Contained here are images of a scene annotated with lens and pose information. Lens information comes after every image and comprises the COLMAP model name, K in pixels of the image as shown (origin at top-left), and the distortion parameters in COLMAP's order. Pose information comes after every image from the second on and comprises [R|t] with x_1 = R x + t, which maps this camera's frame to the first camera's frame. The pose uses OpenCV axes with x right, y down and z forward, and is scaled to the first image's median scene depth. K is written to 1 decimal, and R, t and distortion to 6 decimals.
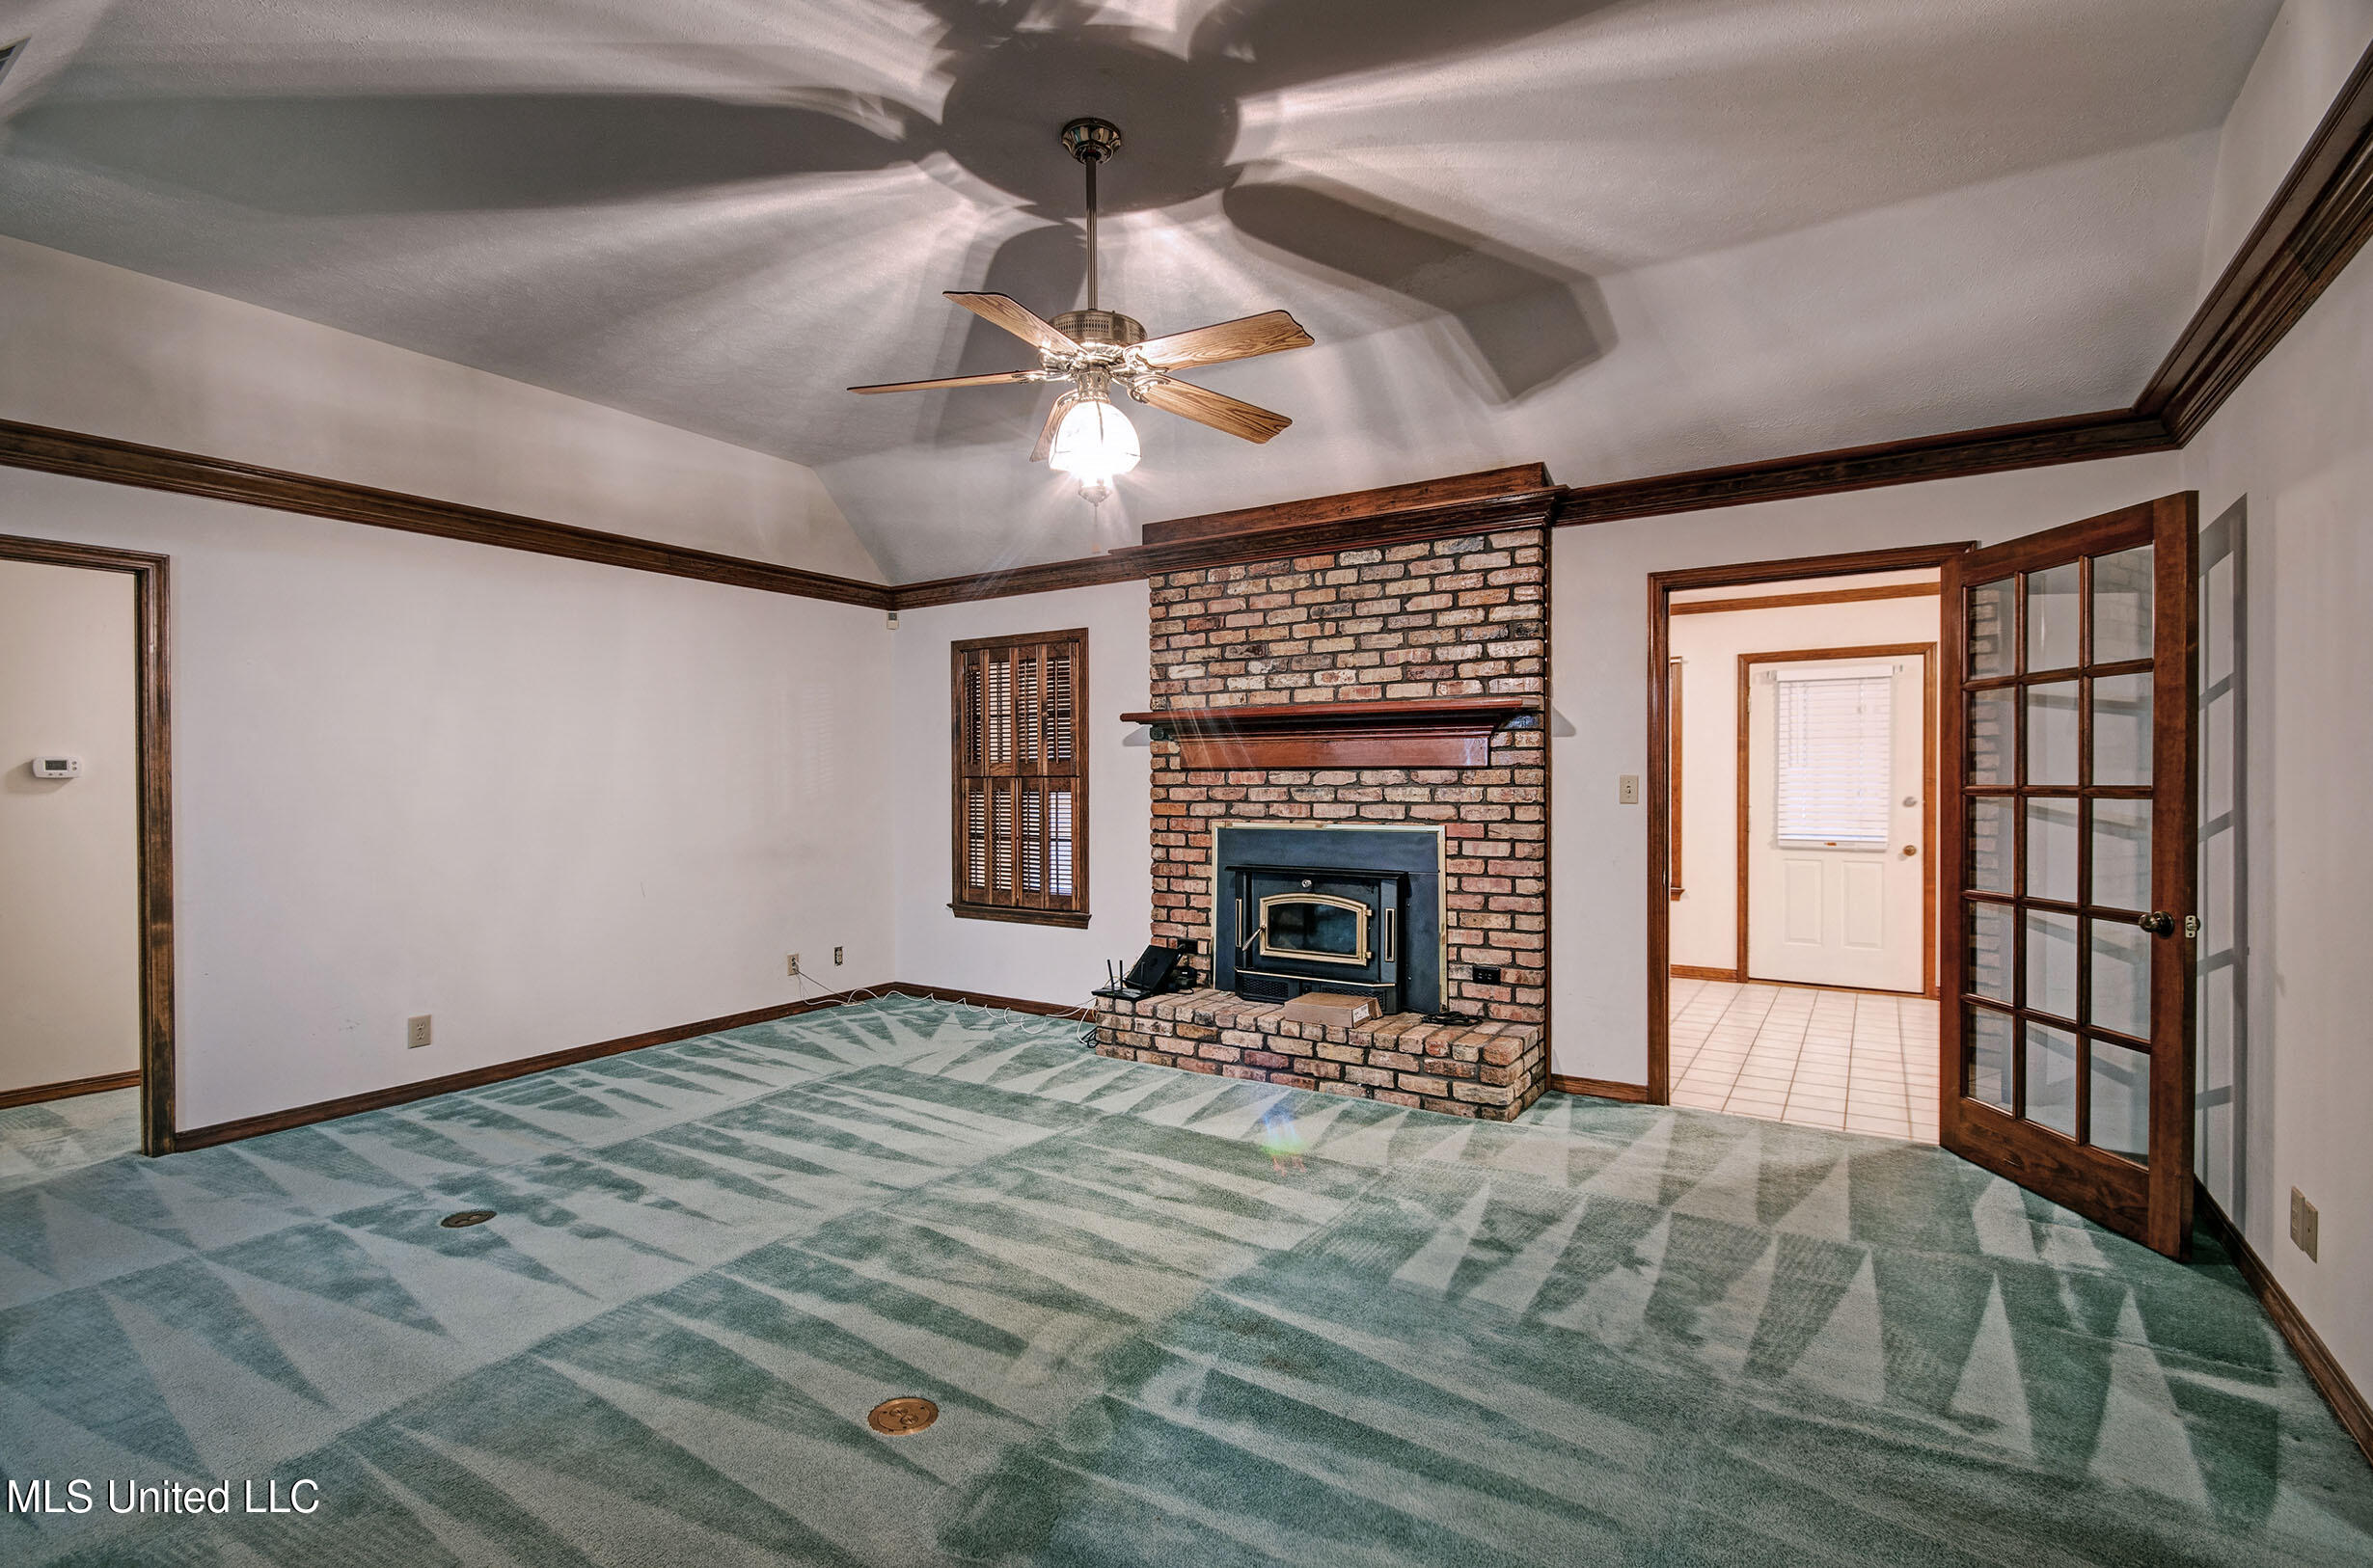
lens RADIAL K [[1059.7, 0, 1171.1], [0, 1059.7, 784.3], [0, 0, 1]] dist [0.013237, 0.001103]
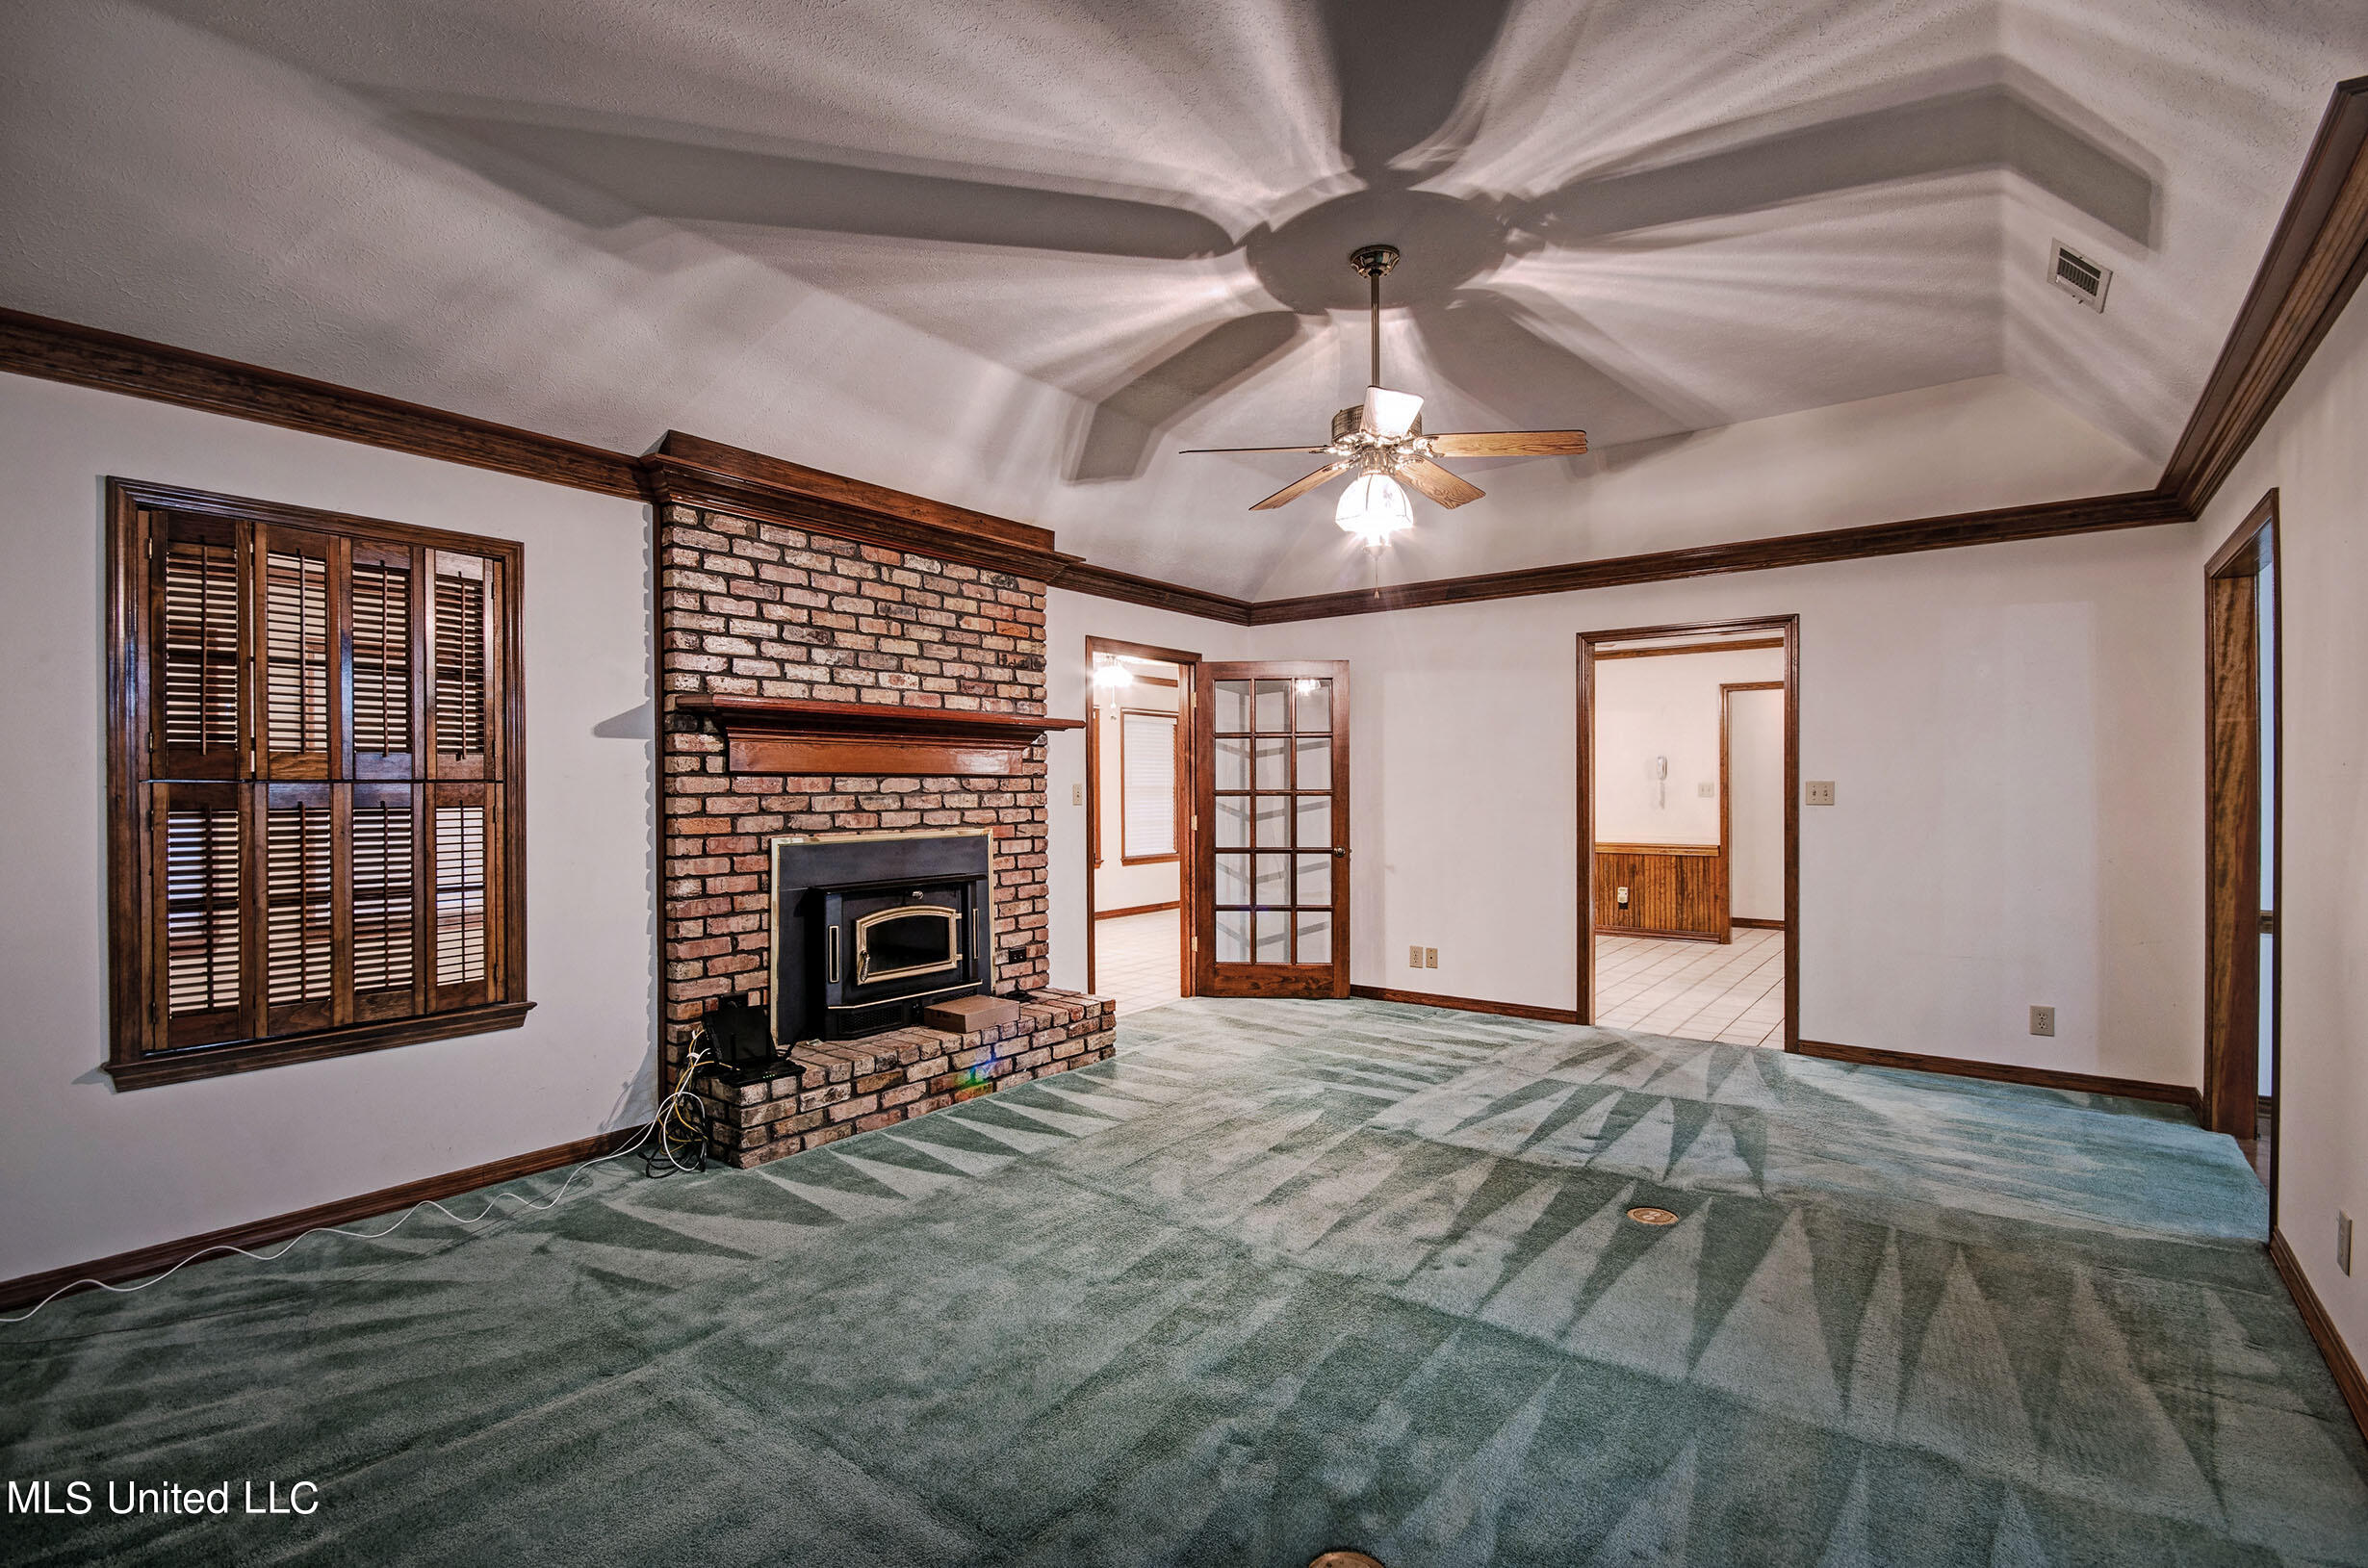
lens RADIAL K [[1057.6, 0, 1163.0], [0, 1057.6, 788.7], [0, 0, 1]] dist [0.013237, 0.001103]
pose [[0.122241, -0.000290, 0.992500, -0.774735], [0.005222, 0.999986, -0.000351, -0.001061], [-0.992487, 0.005225, 0.122241, 0.648124]]
